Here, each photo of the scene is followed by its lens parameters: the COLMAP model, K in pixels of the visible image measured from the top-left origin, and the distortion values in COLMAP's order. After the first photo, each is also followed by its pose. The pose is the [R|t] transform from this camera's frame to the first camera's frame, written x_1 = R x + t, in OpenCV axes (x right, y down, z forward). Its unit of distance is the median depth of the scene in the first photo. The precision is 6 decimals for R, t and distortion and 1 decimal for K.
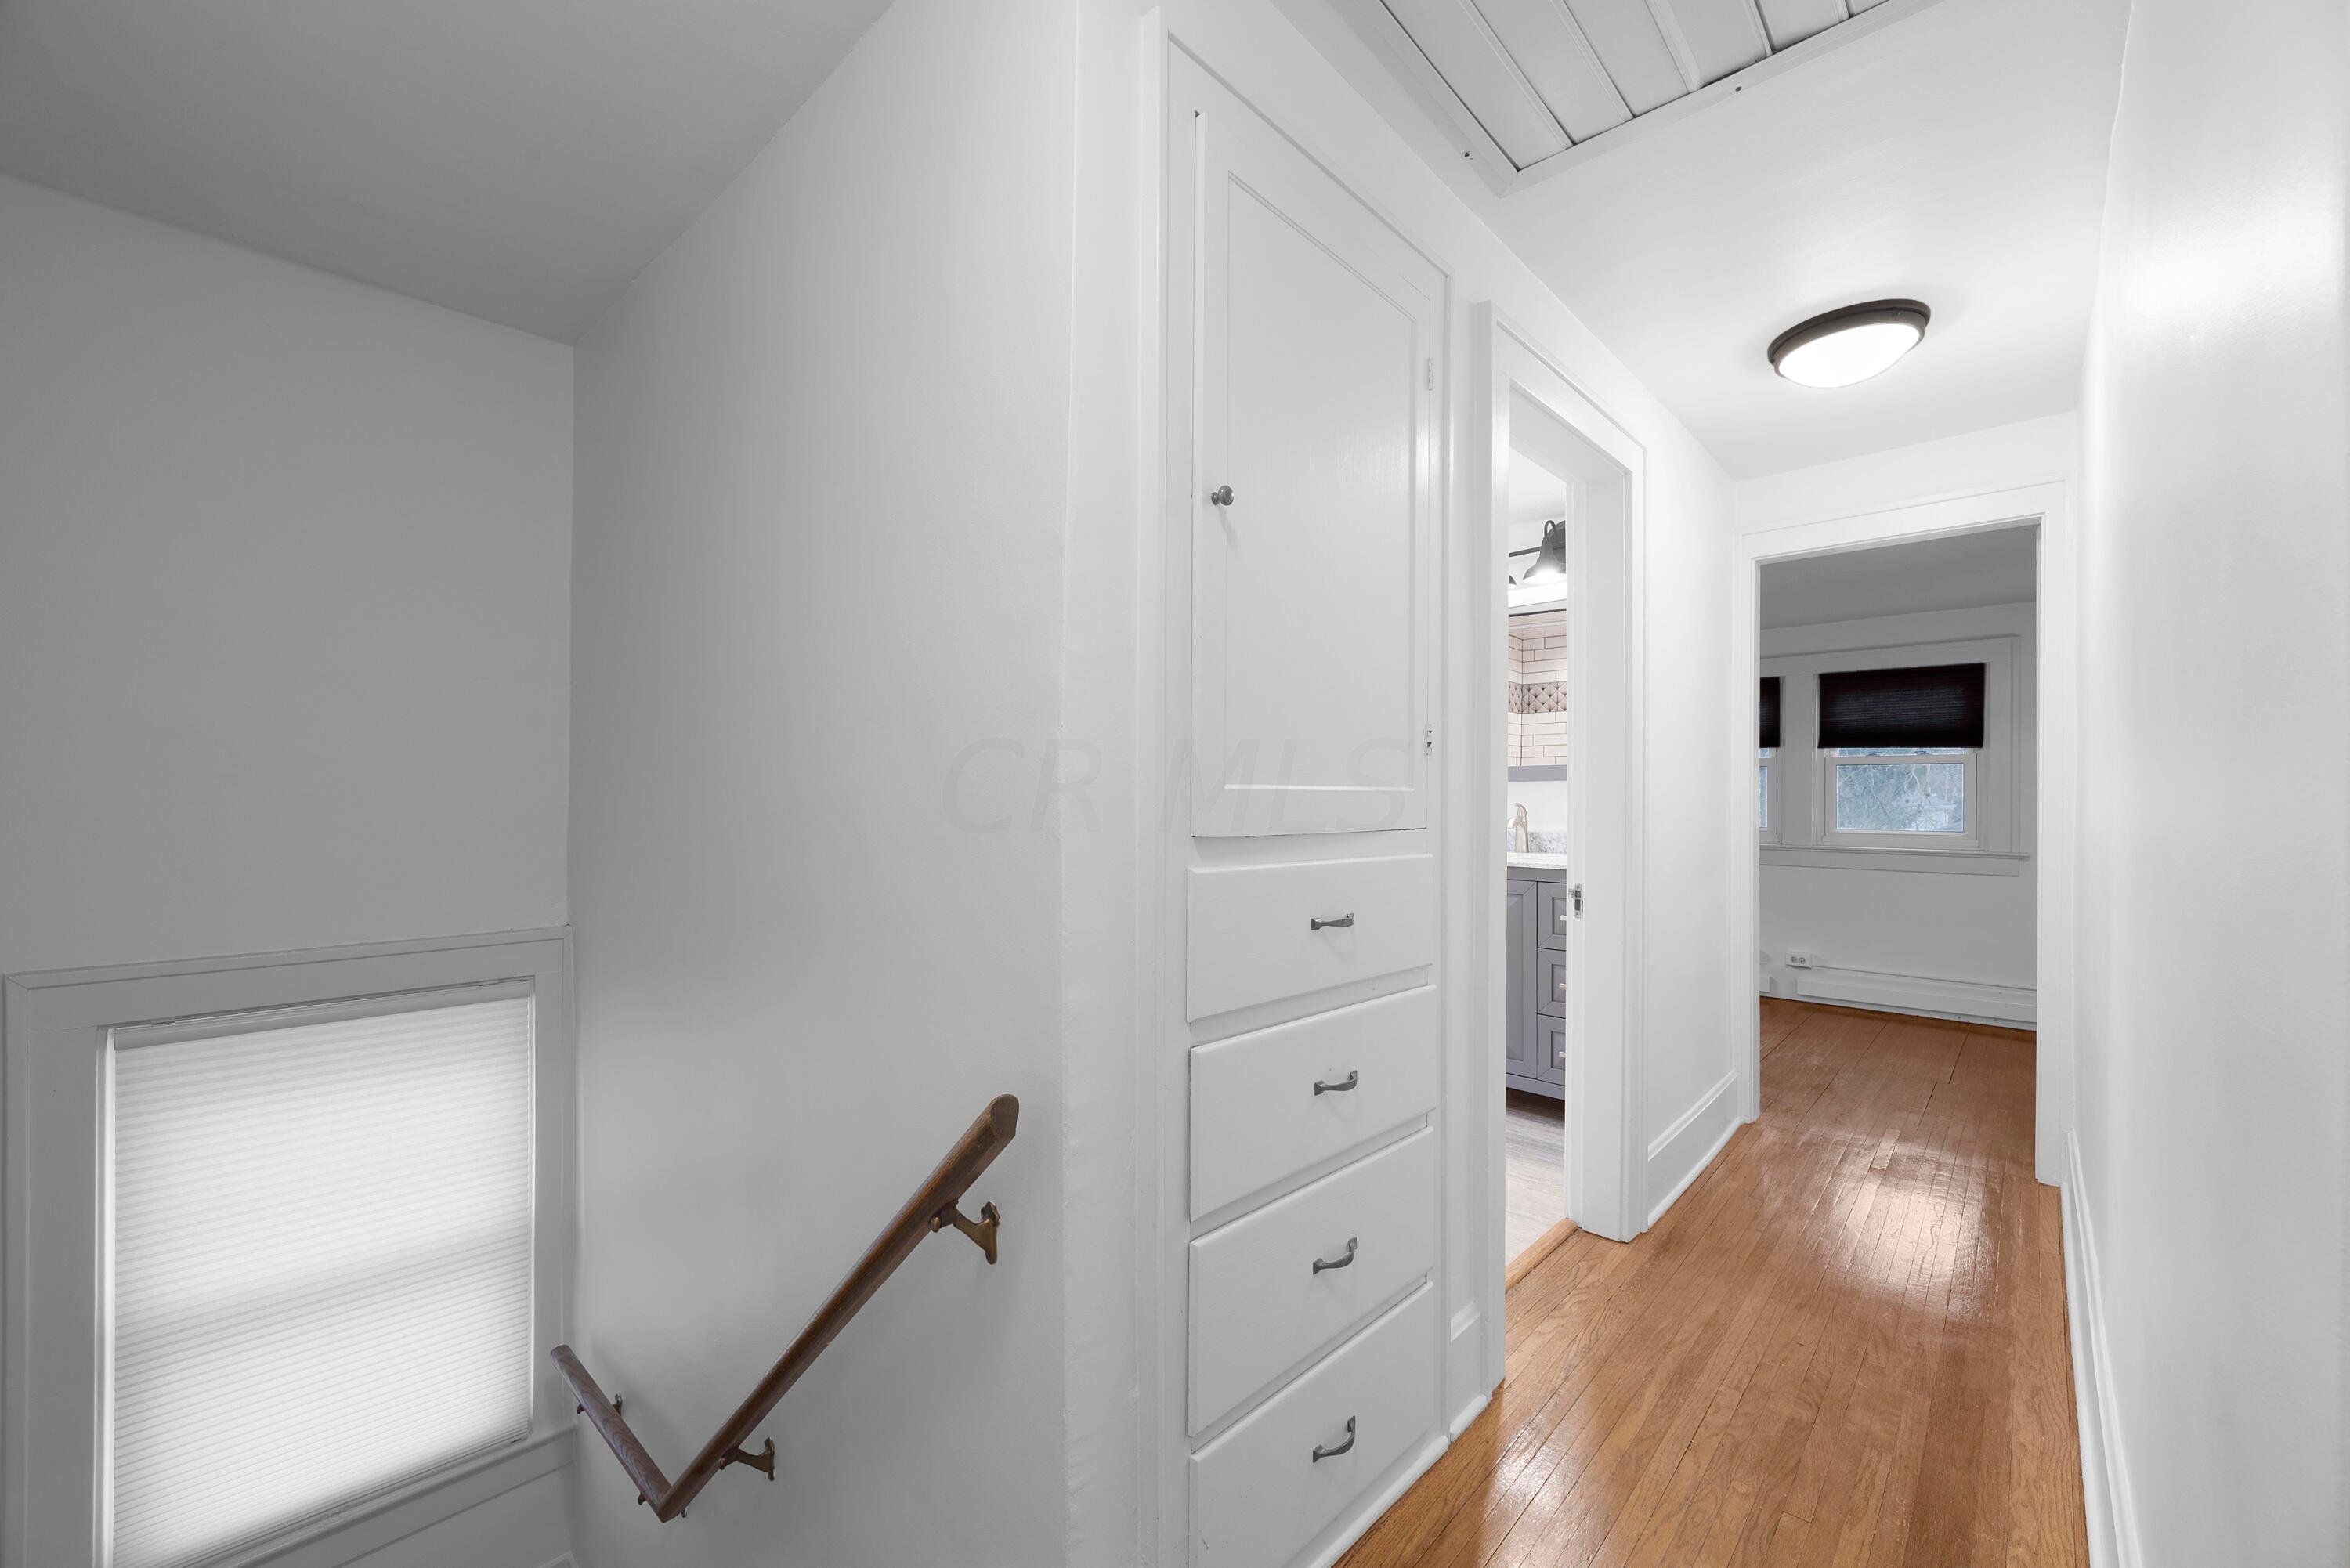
lens RADIAL K [[950.6, 0, 1176.9], [0, 950.6, 789.4], [0, 0, 1]] dist [0.000046, -0.000541]
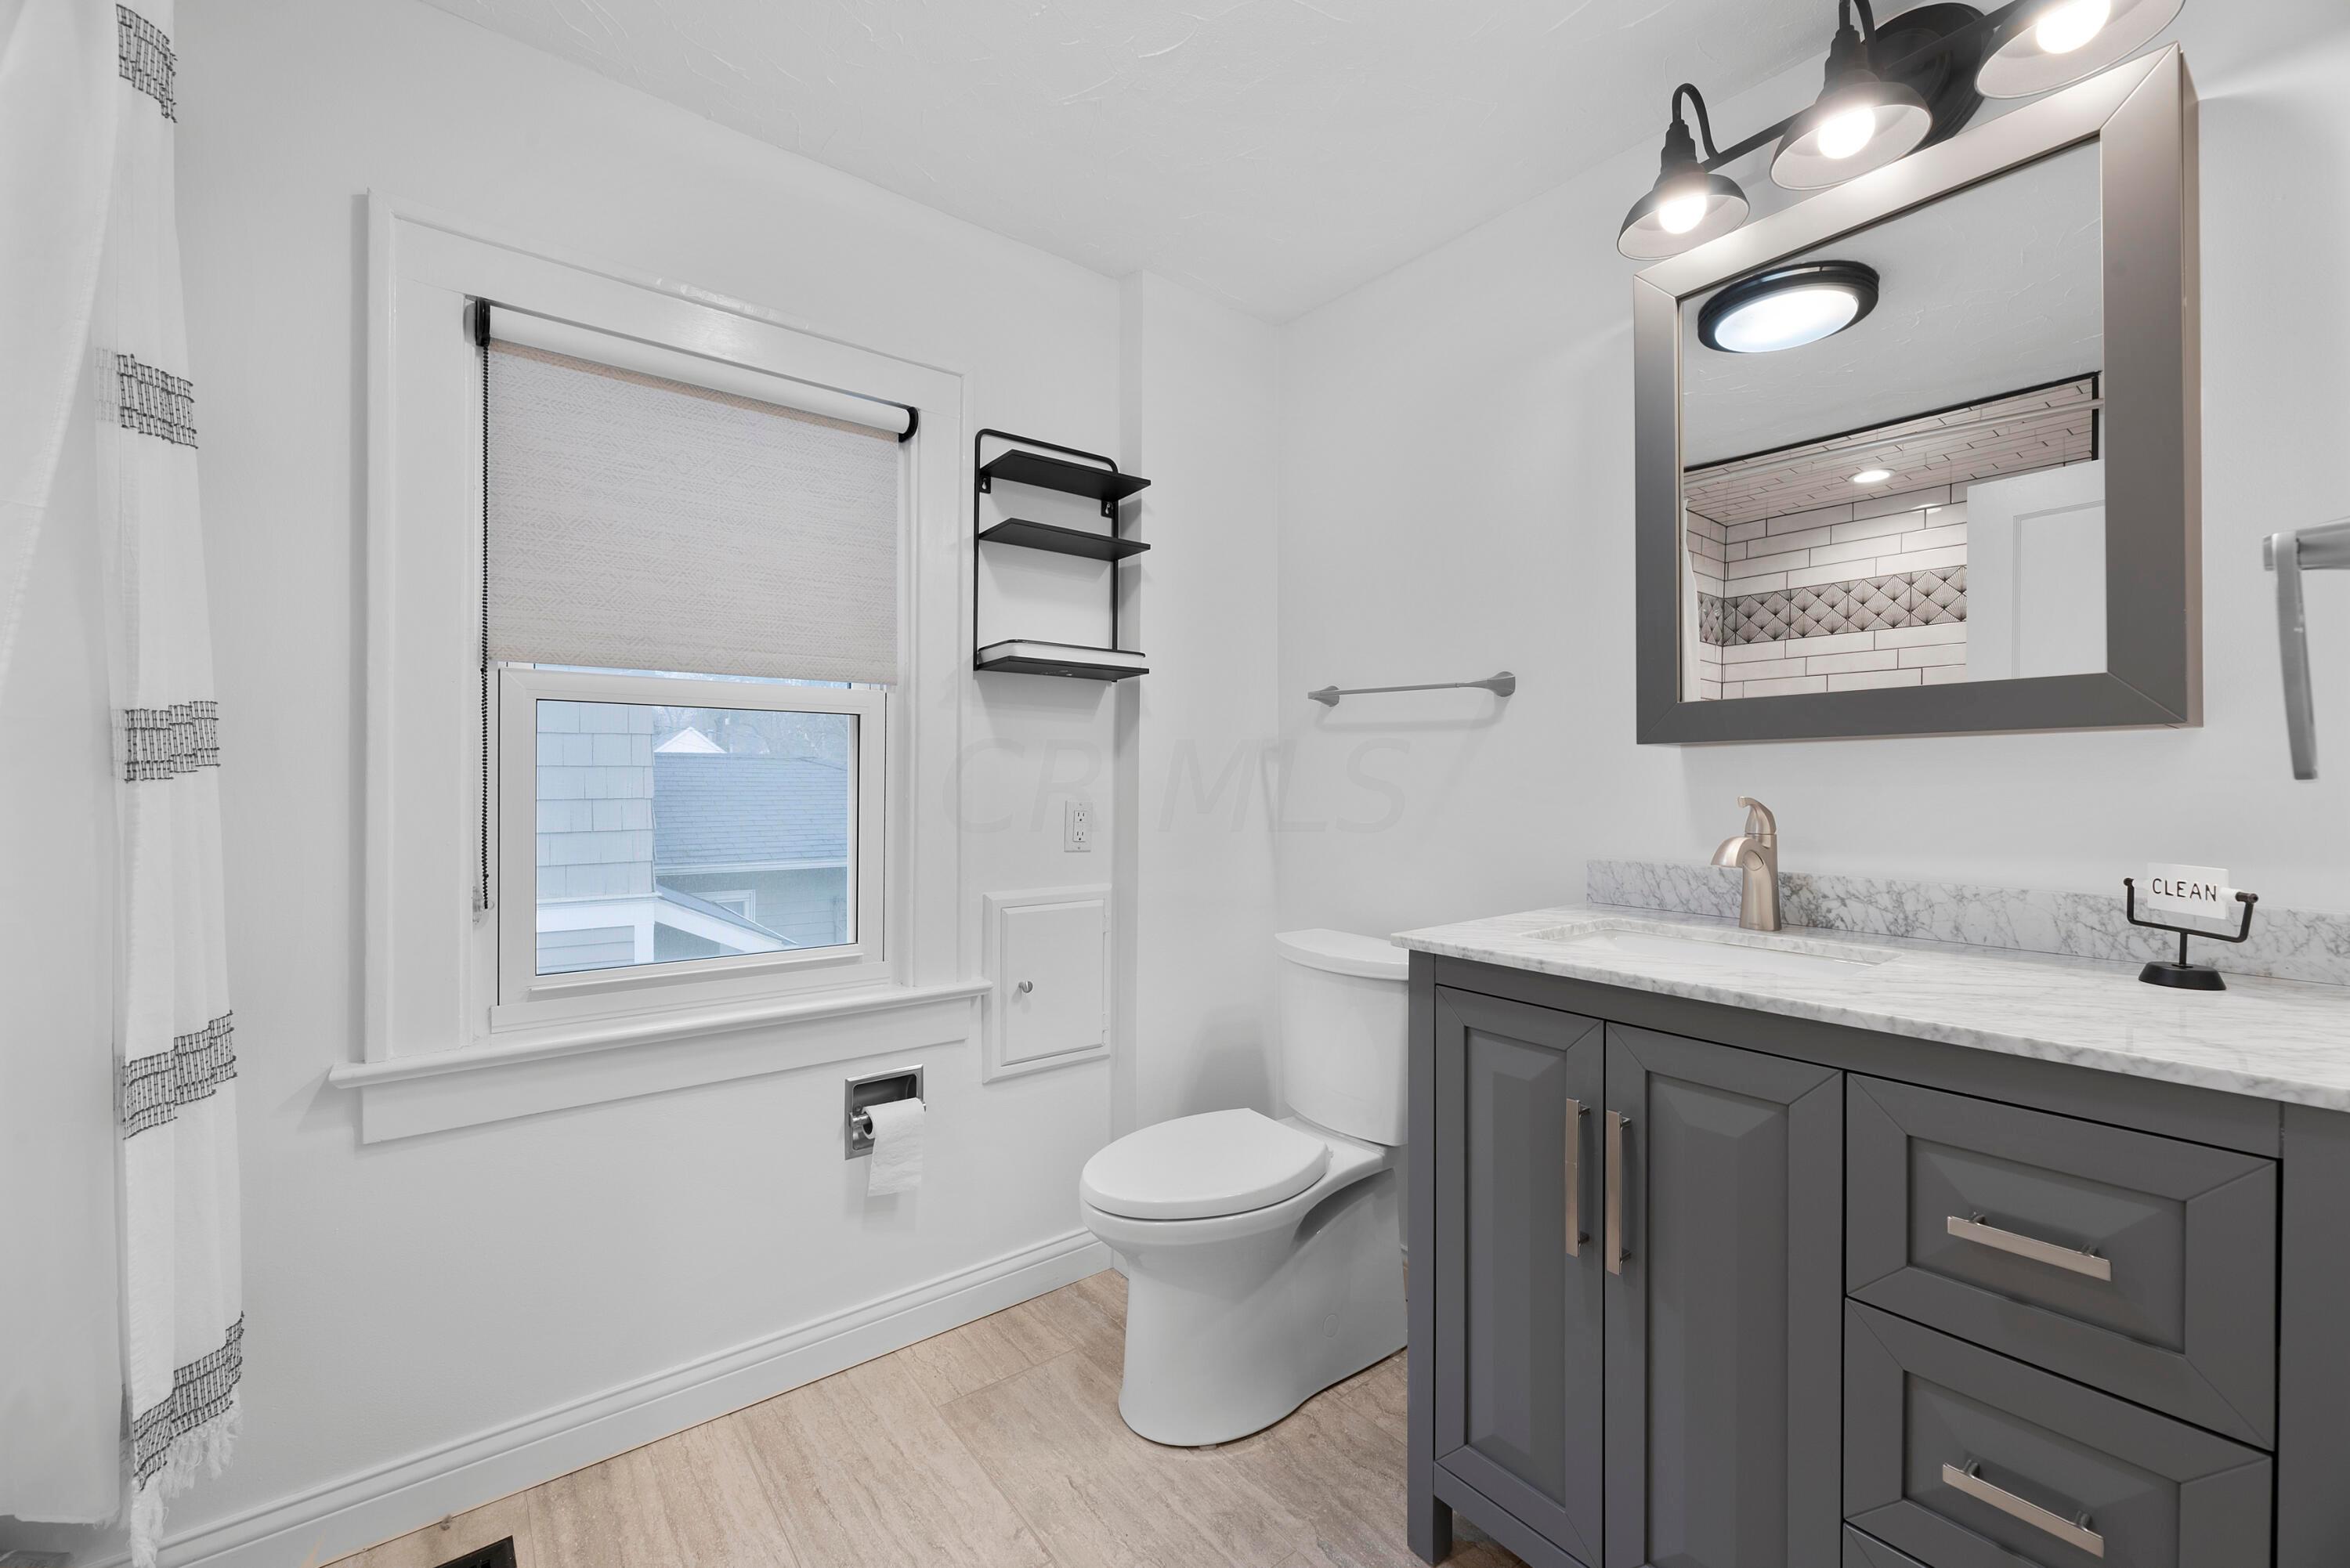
lens RADIAL K [[950.6, 0, 1171.4], [0, 950.6, 784.1], [0, 0, 1]] dist [0.000046, -0.000541]
pose [[0.987625, 0.012759, -0.156316, 0.110592], [-0.010243, 0.999805, 0.016888, 0.002783], [0.156501, -0.015078, 0.987563, 0.343863]]
